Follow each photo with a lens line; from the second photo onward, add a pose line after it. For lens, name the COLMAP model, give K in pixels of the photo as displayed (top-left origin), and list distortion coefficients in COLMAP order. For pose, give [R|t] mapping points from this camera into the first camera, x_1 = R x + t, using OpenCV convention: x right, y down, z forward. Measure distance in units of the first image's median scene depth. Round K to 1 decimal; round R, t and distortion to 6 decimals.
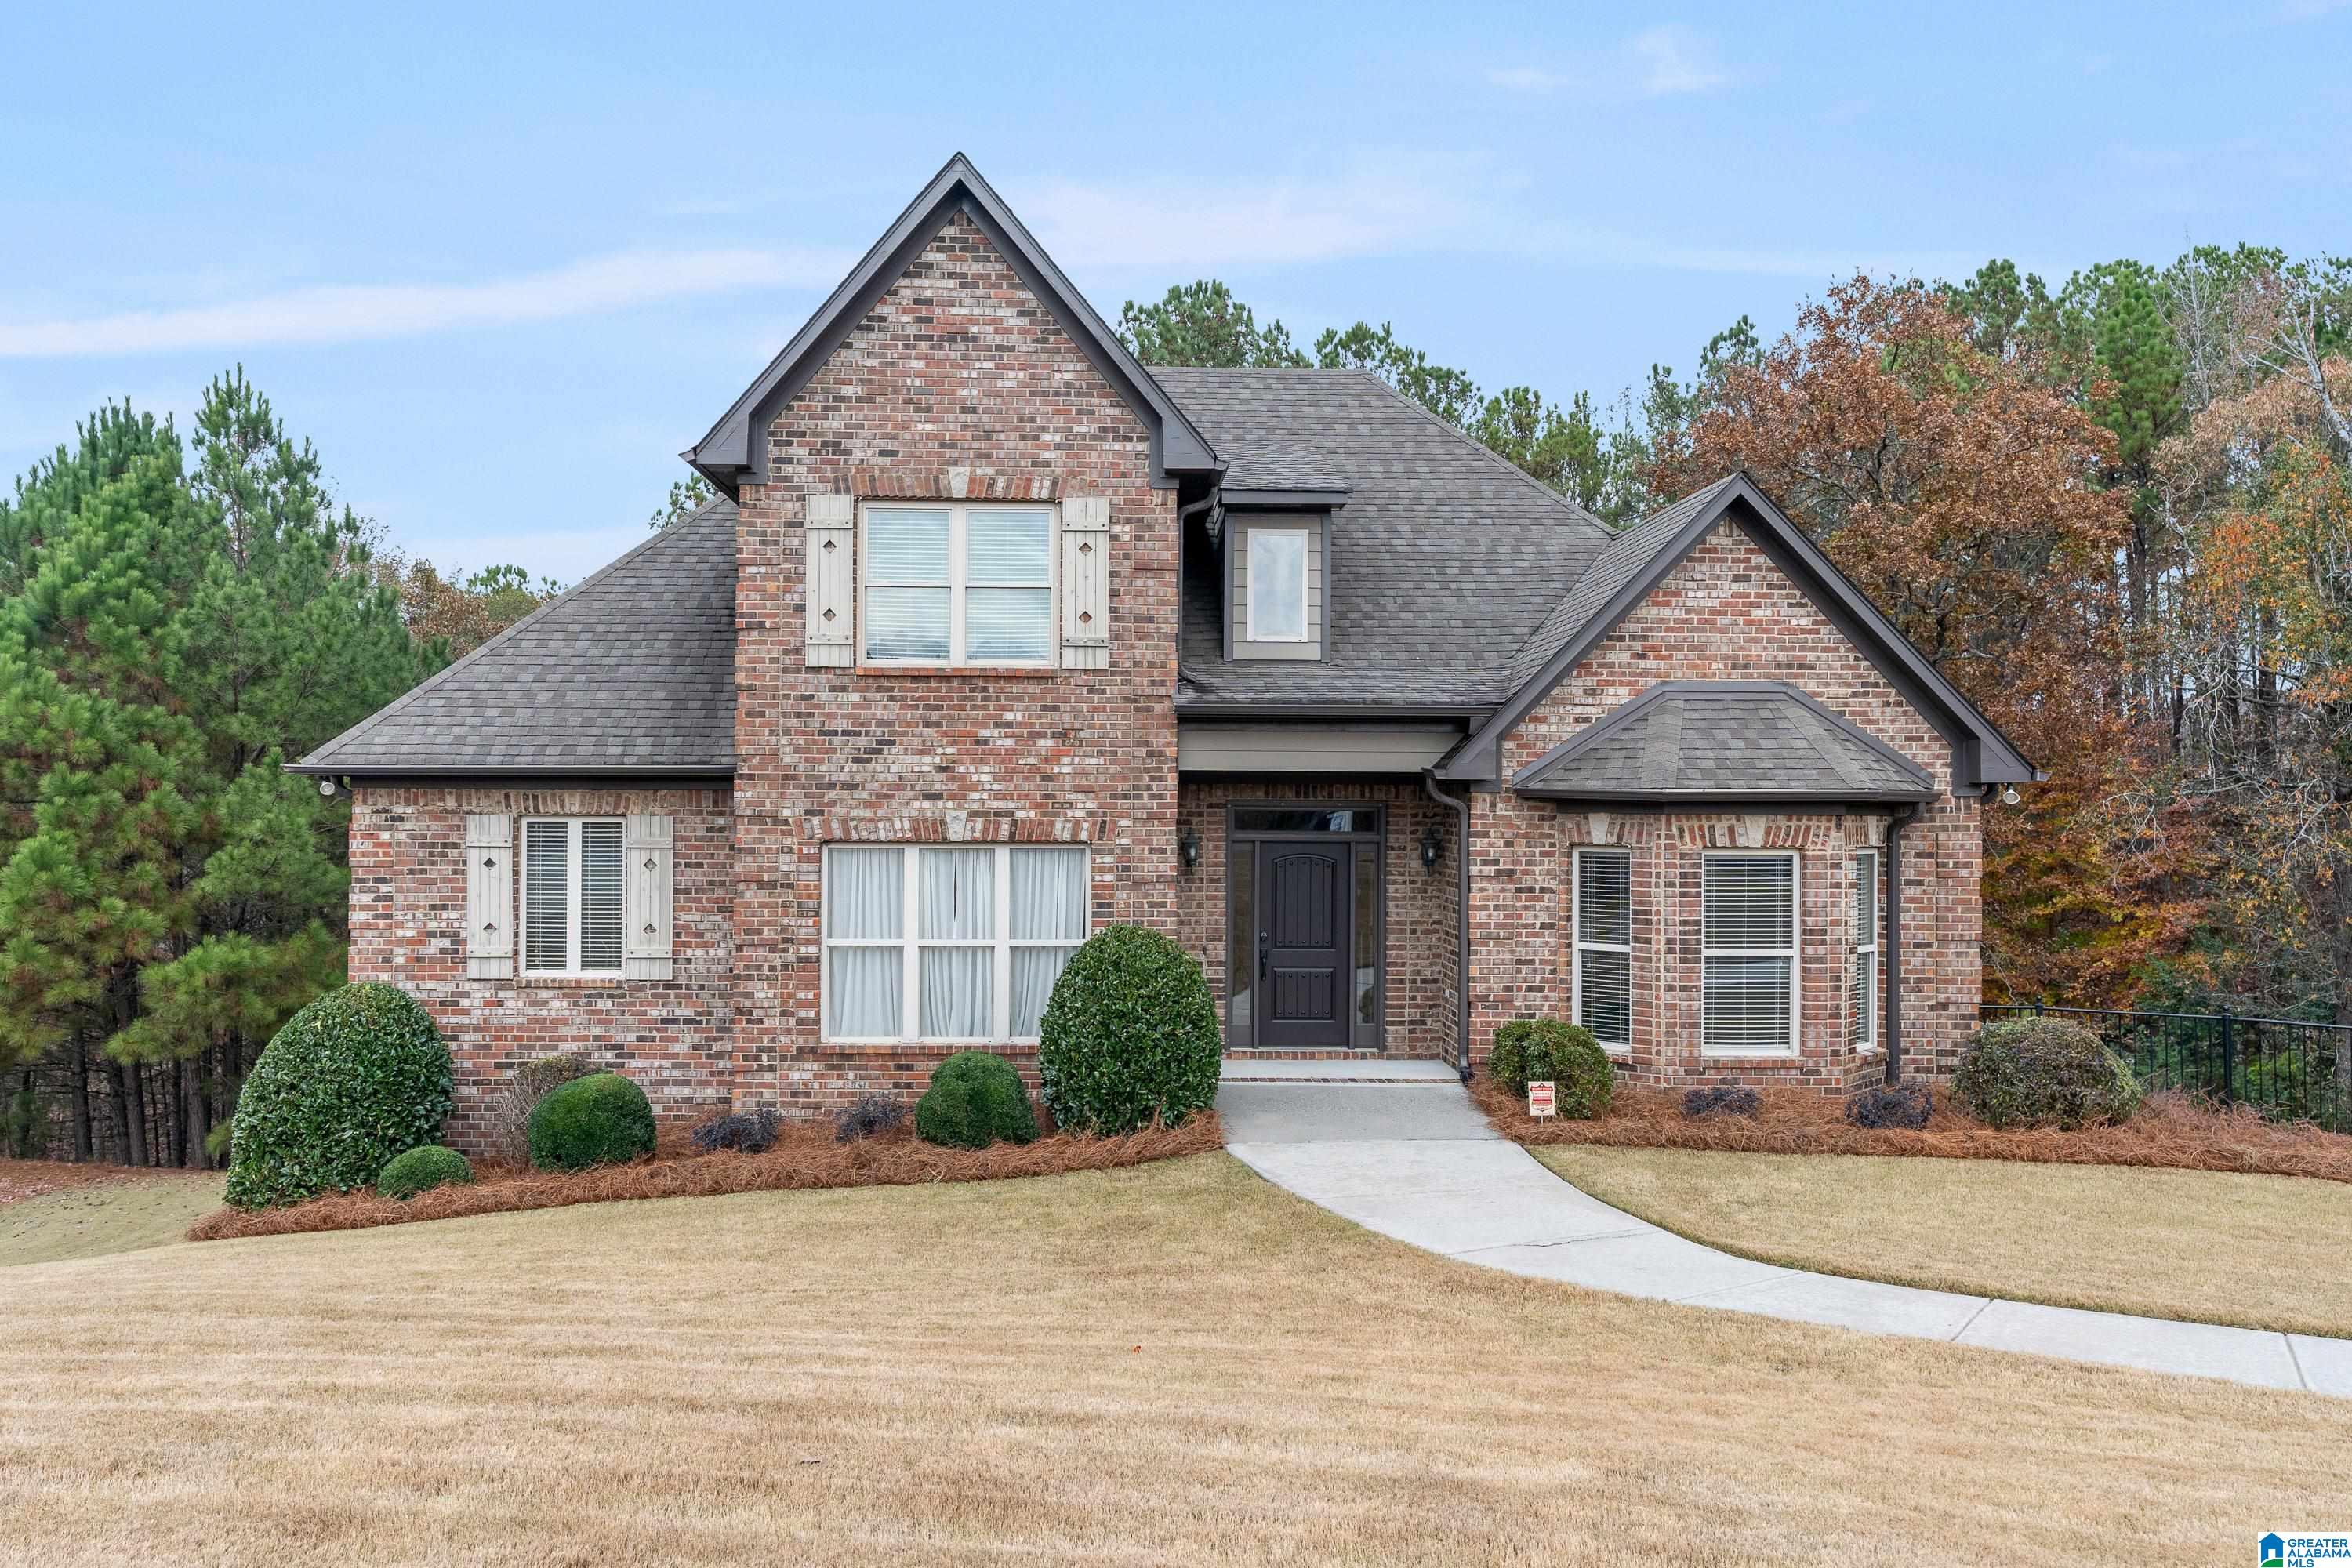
lens RADIAL K [[1585.8, 0, 1174.2], [0, 1585.8, 789.3], [0, 0, 1]] dist [0.002446, -0.002233]
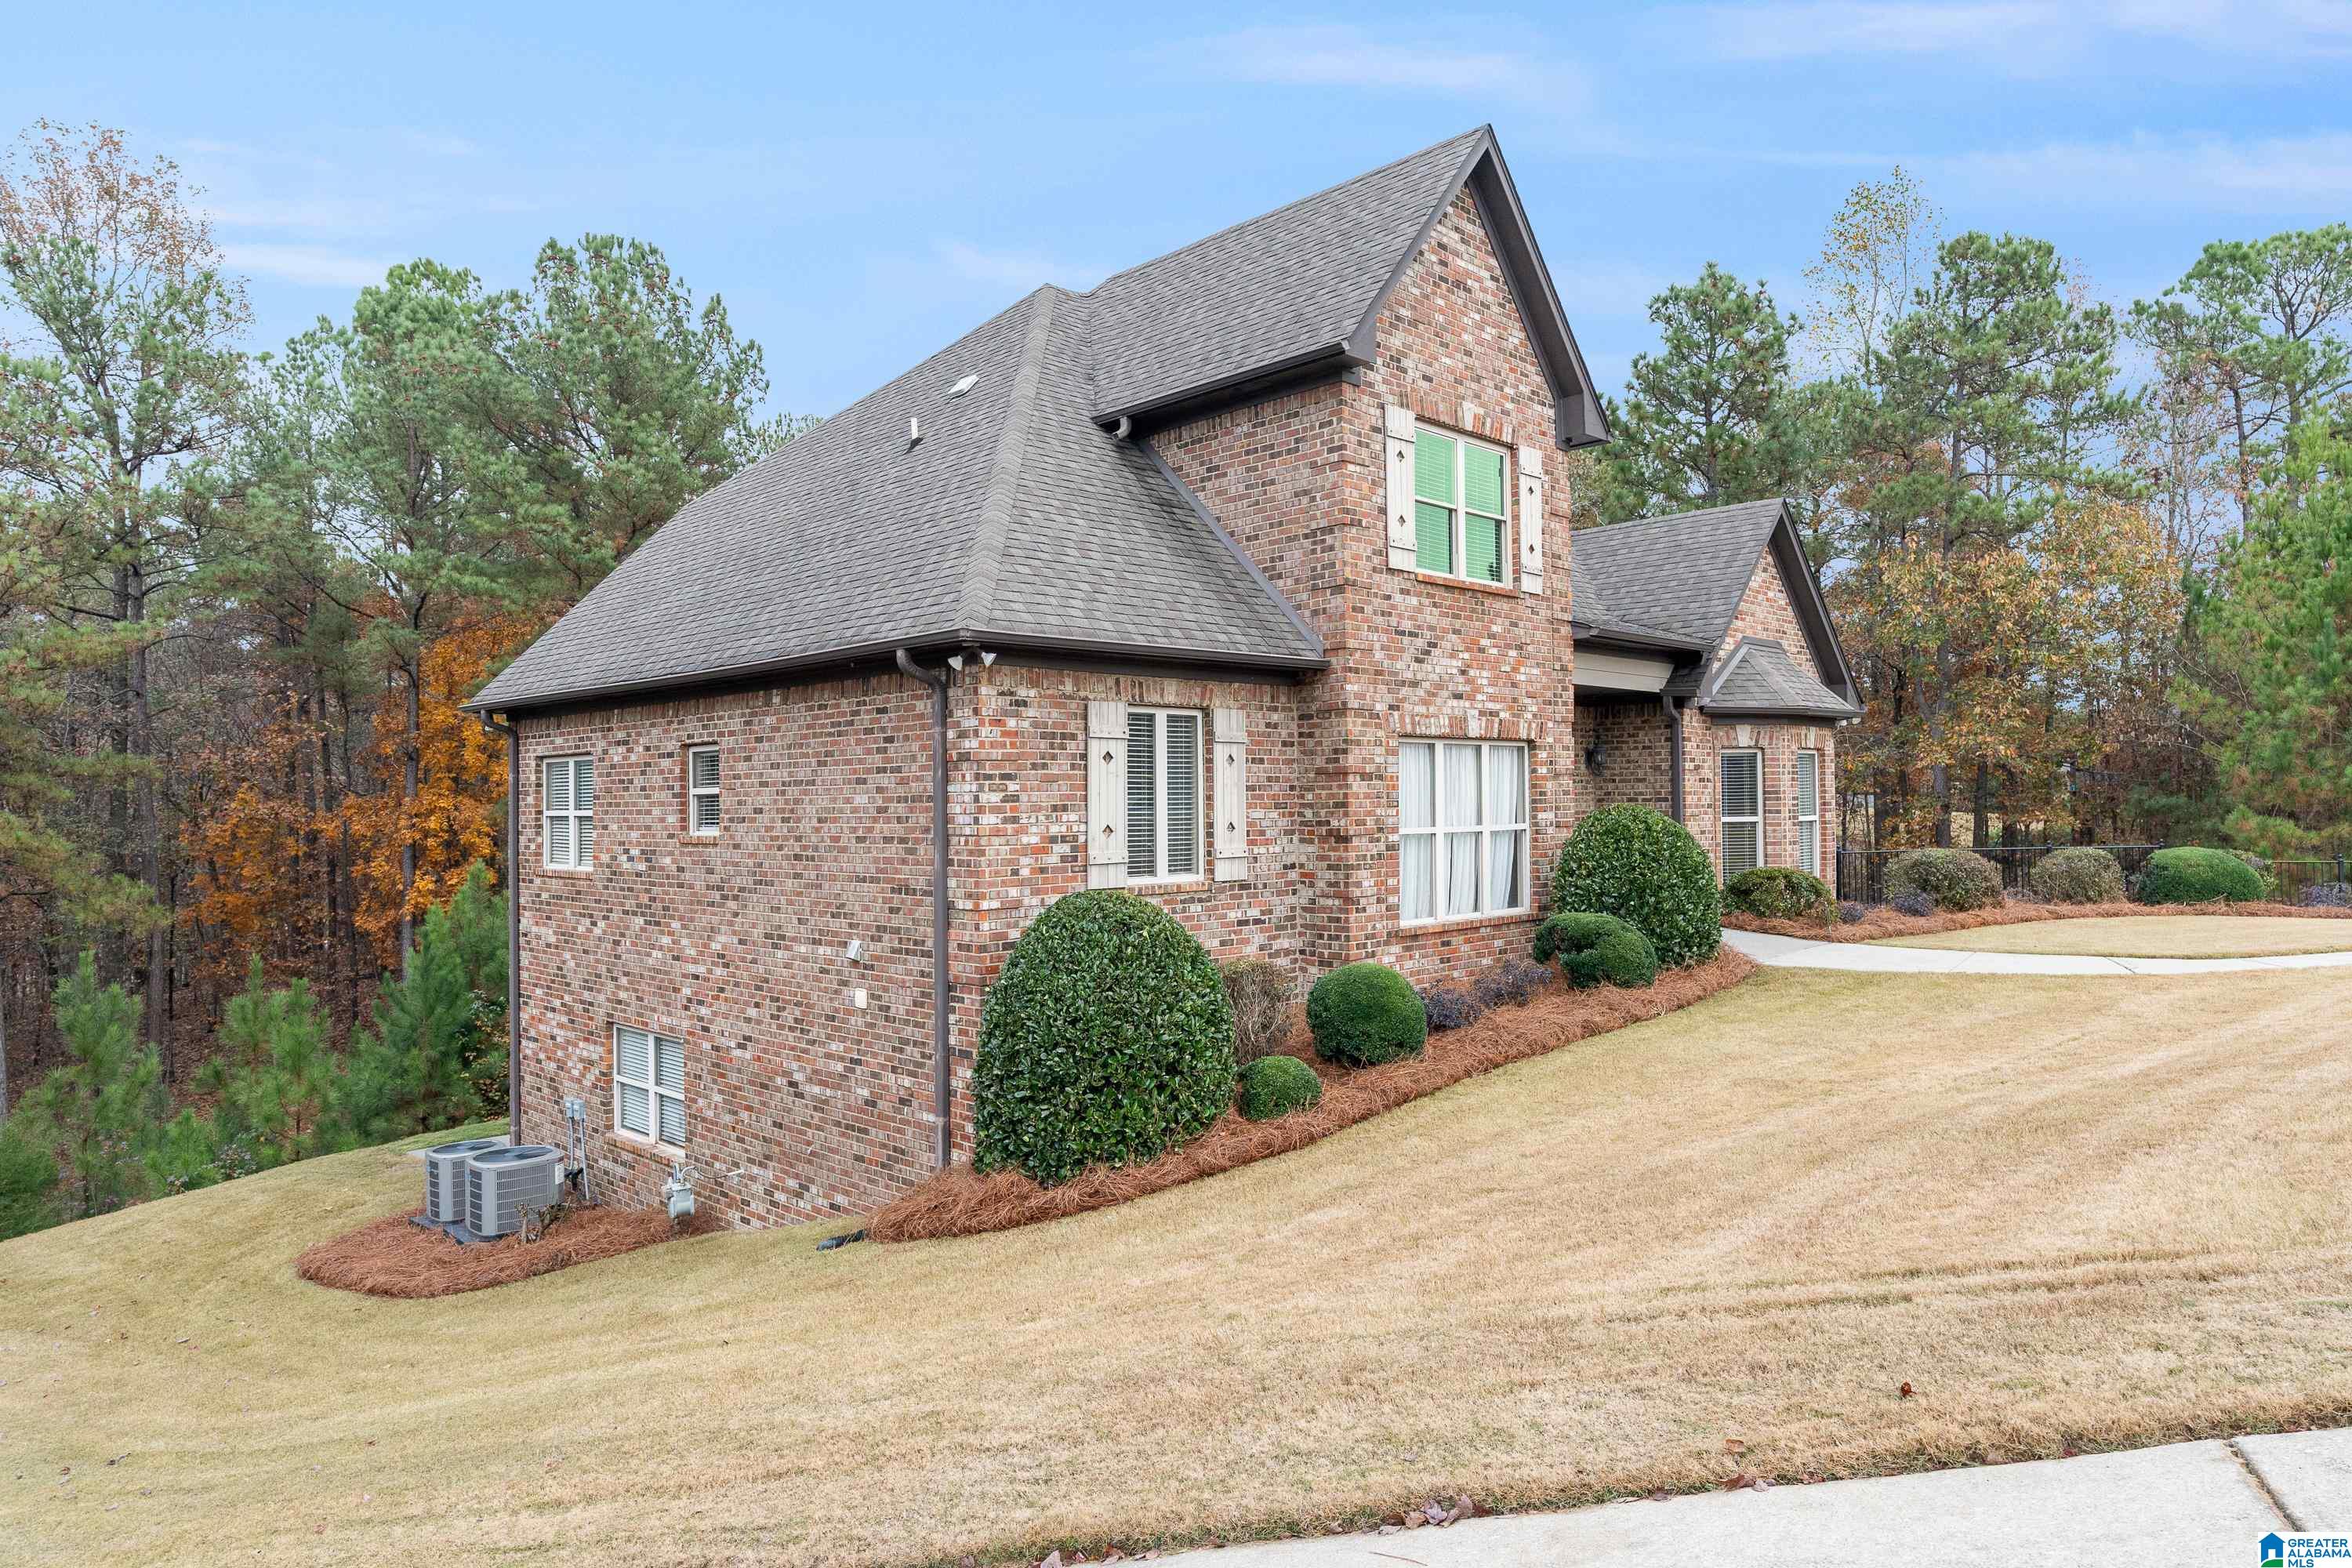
lens RADIAL K [[1469.5, 0, 1175.4], [0, 1469.5, 789.0], [0, 0, 1]] dist [-0.004131, -0.000341]
pose [[0.720835, -0.007005, 0.693072, -0.993449], [0.010459, 0.999945, -0.000772, 0.066978], [-0.693028, 0.007805, 0.720868, 0.394887]]
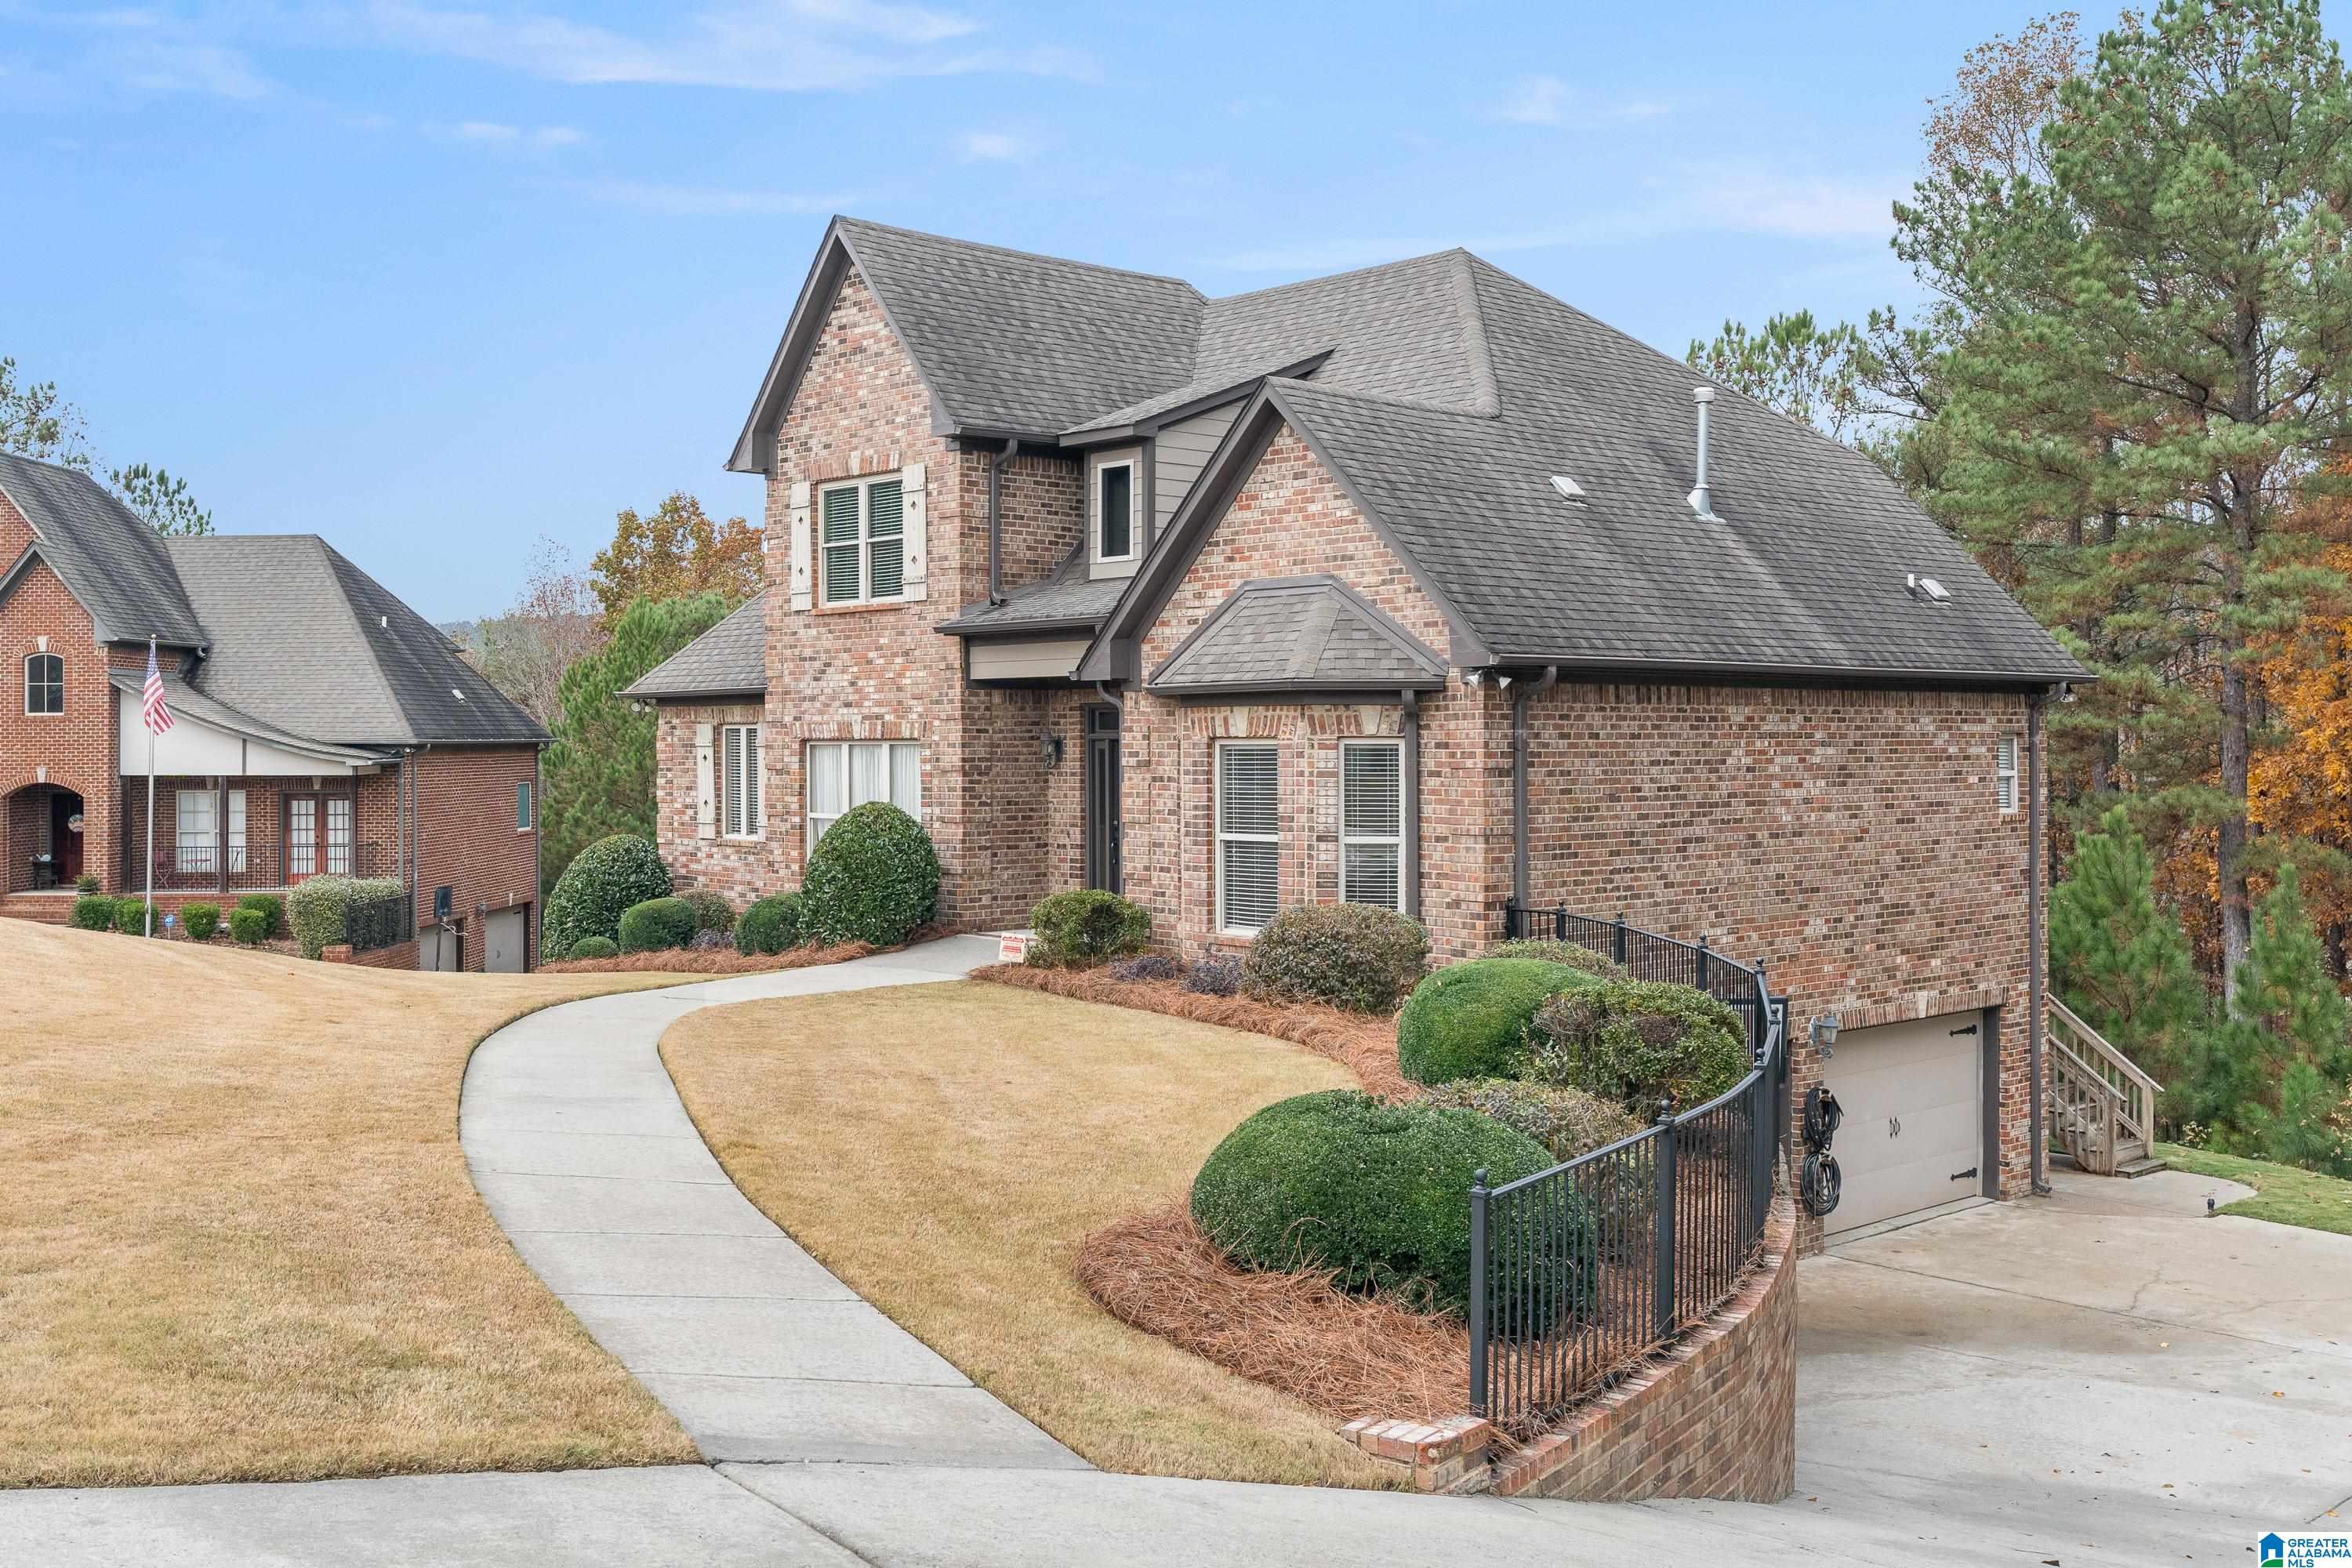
lens RADIAL K [[2147.2, 0, 1180.4], [0, 2147.2, 719.9], [0, 0, 1]] dist [0.022084, 0.001147]
pose [[0.670850, -0.015133, -0.741439, 1.332305], [0.014258, 0.999870, -0.007507, 0.033710], [0.741456, -0.005536, 0.670978, 0.013622]]
